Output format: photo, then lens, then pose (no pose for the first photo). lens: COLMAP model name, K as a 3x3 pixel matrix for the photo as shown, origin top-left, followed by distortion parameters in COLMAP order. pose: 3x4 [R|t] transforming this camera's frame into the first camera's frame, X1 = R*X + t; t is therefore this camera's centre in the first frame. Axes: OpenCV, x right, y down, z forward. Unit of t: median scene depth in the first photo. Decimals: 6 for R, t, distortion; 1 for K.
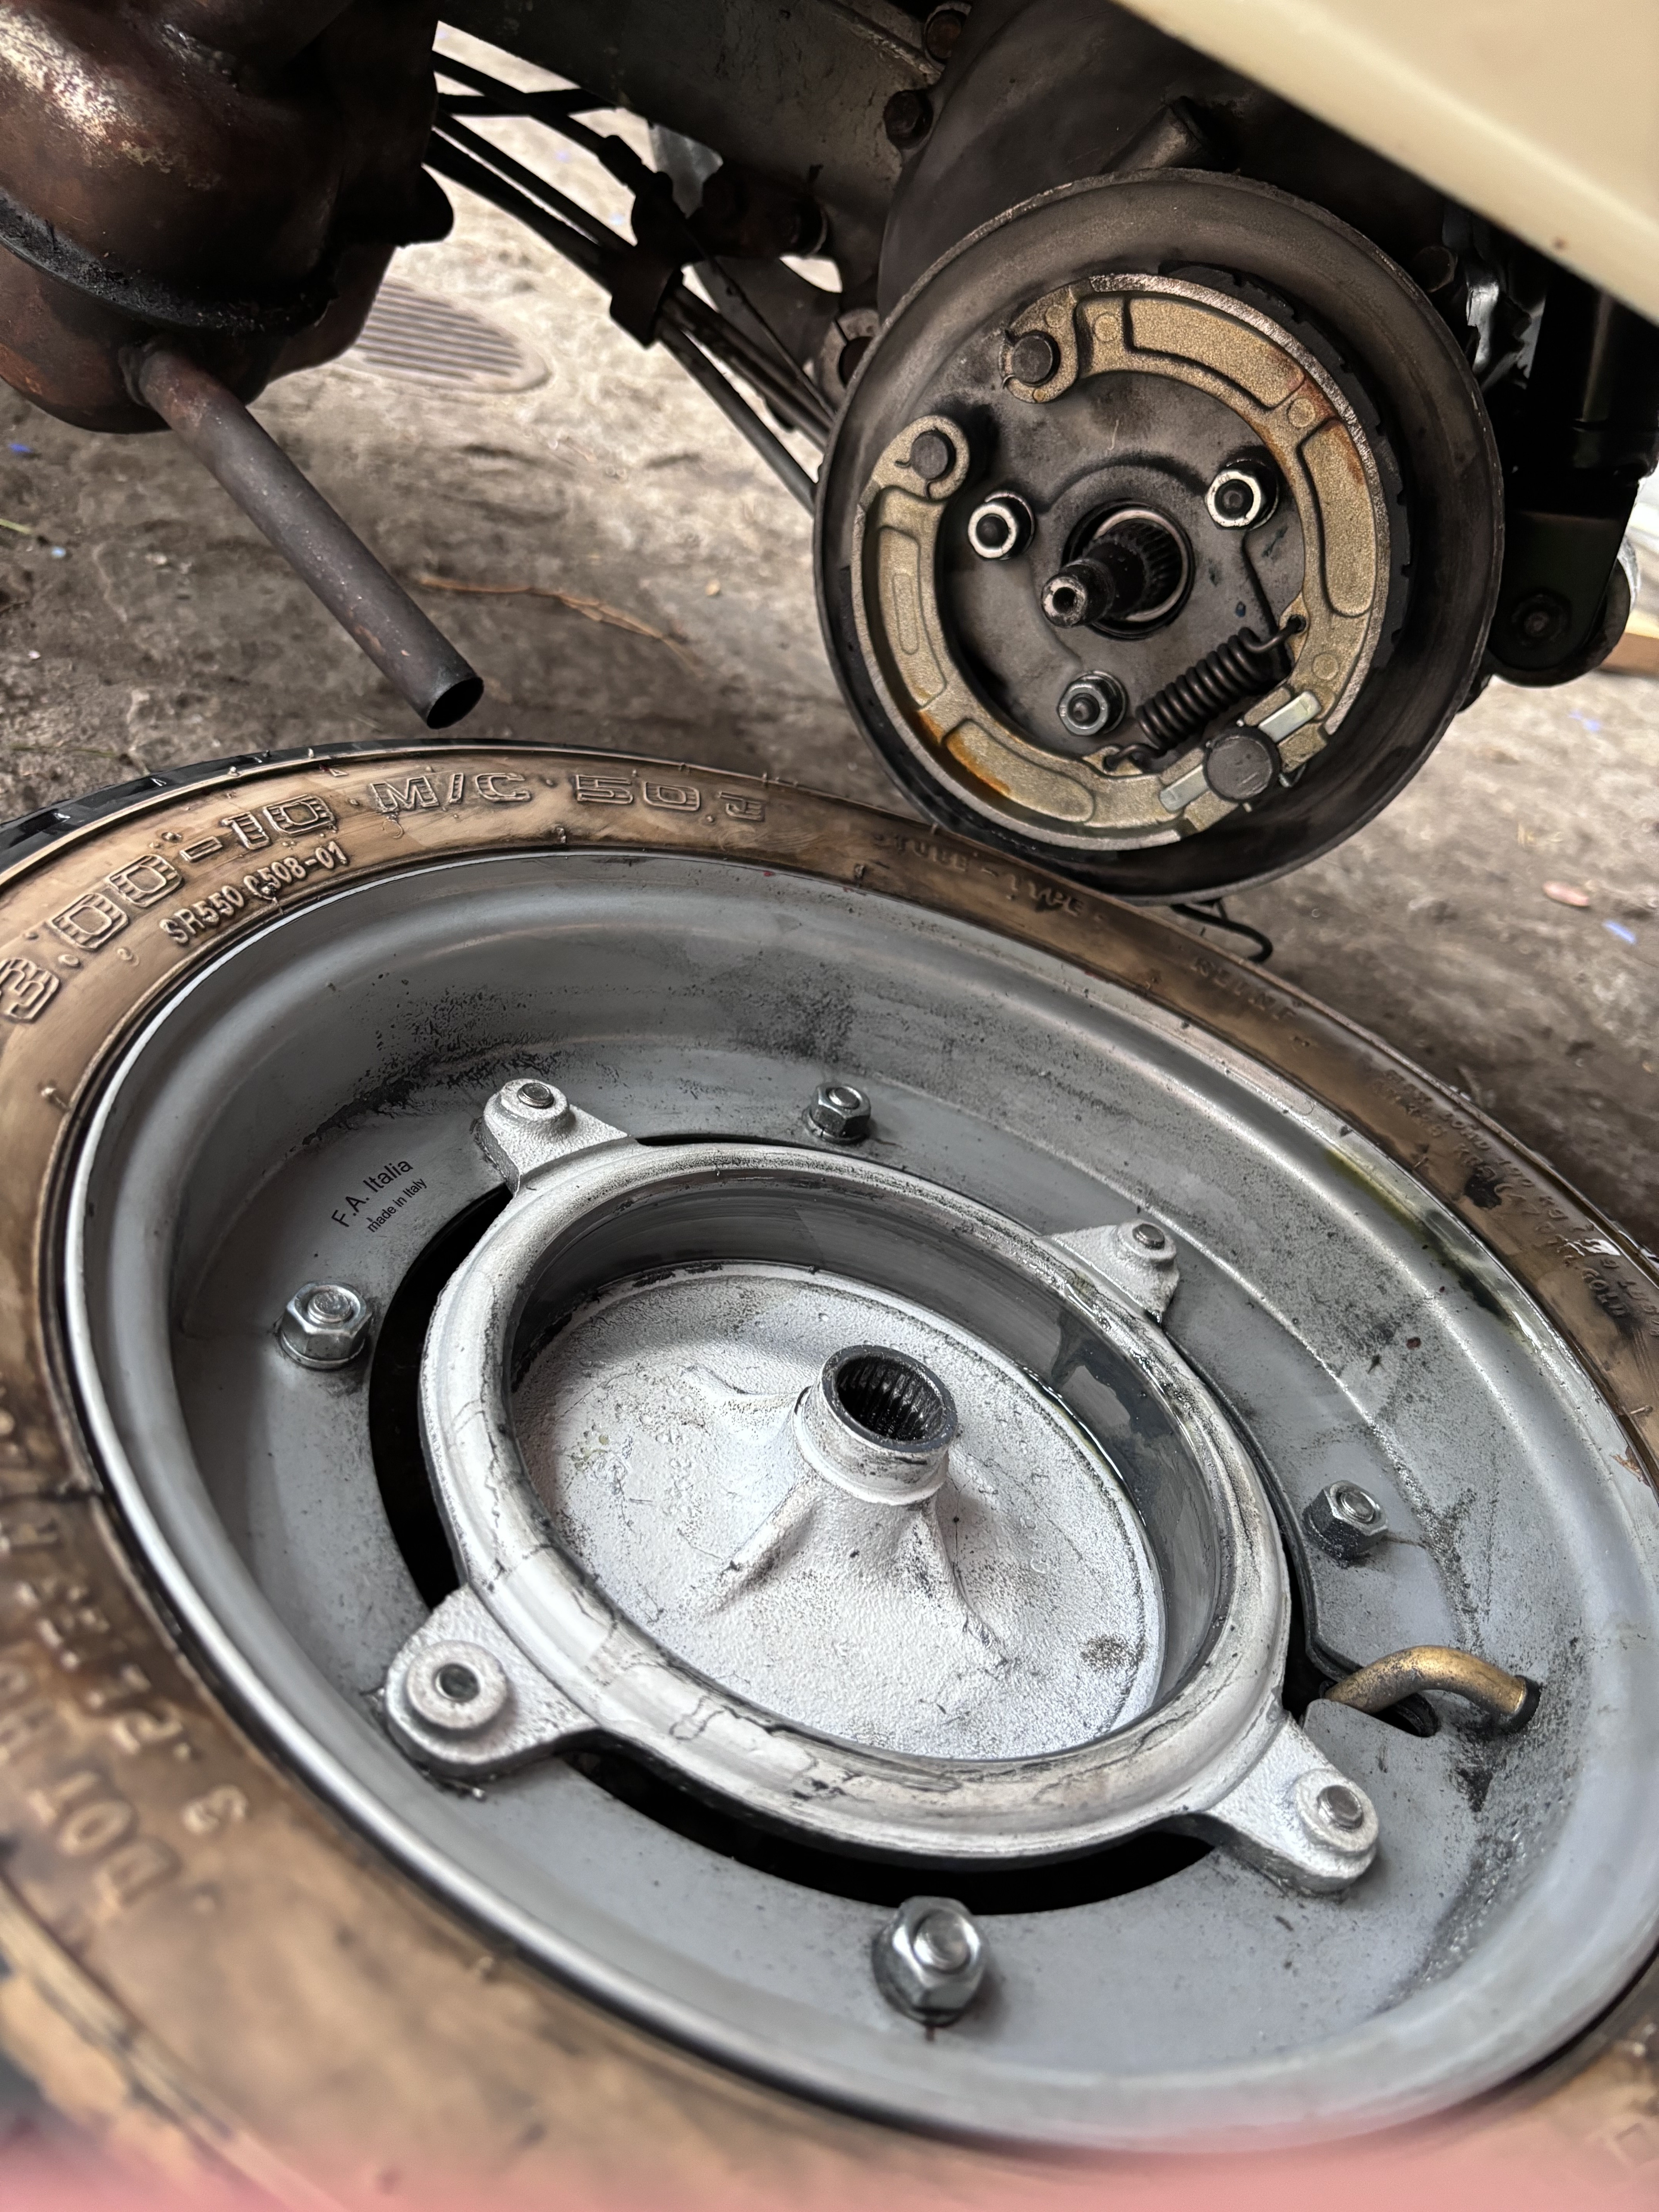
lens RADIAL K [[1775.7, 0, 709.2], [0, 1775.7, 1113.0], [0, 0, 1]] dist [0.050686, -0.247242]
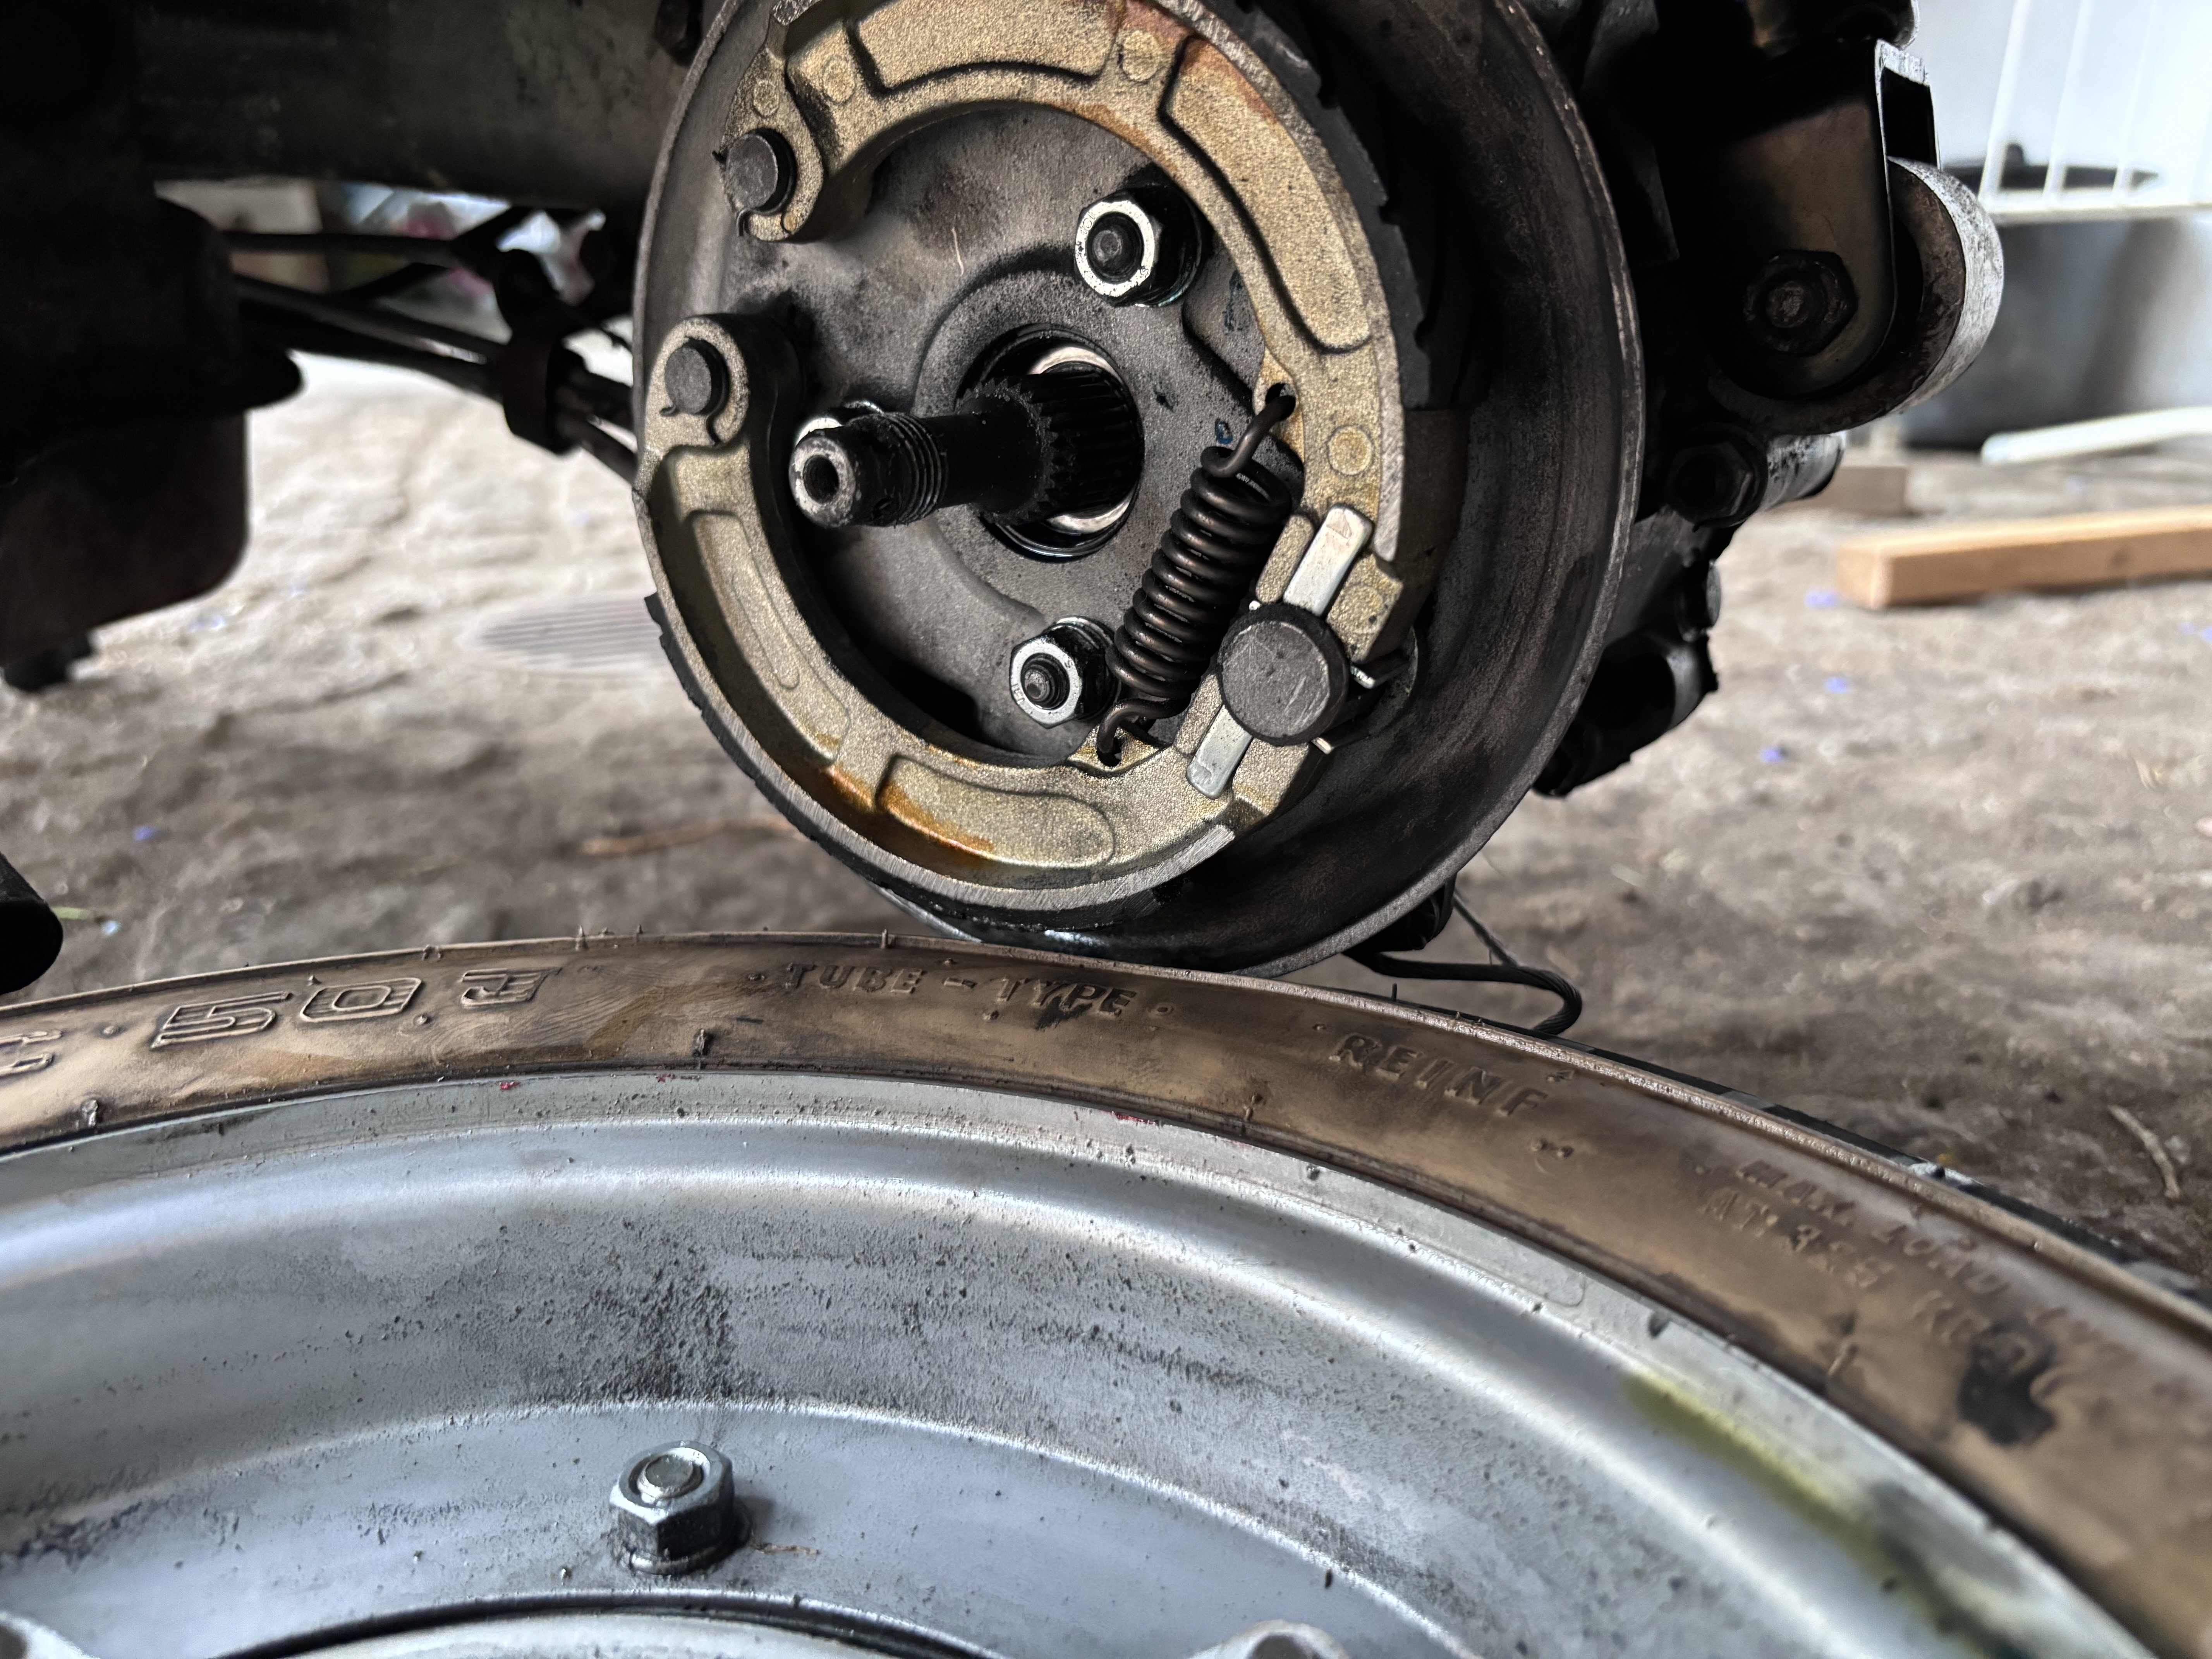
lens RADIAL K [[1690.0, 0, 1120.5], [0, 1690.0, 832.4], [0, 0, 1]] dist [0.044153, -0.097484]
pose [[0.949428, -0.272994, -0.155113, 0.312487], [0.211279, 0.920908, -0.327551, 0.007246], [0.232265, 0.278214, 0.932014, 0.509508]]
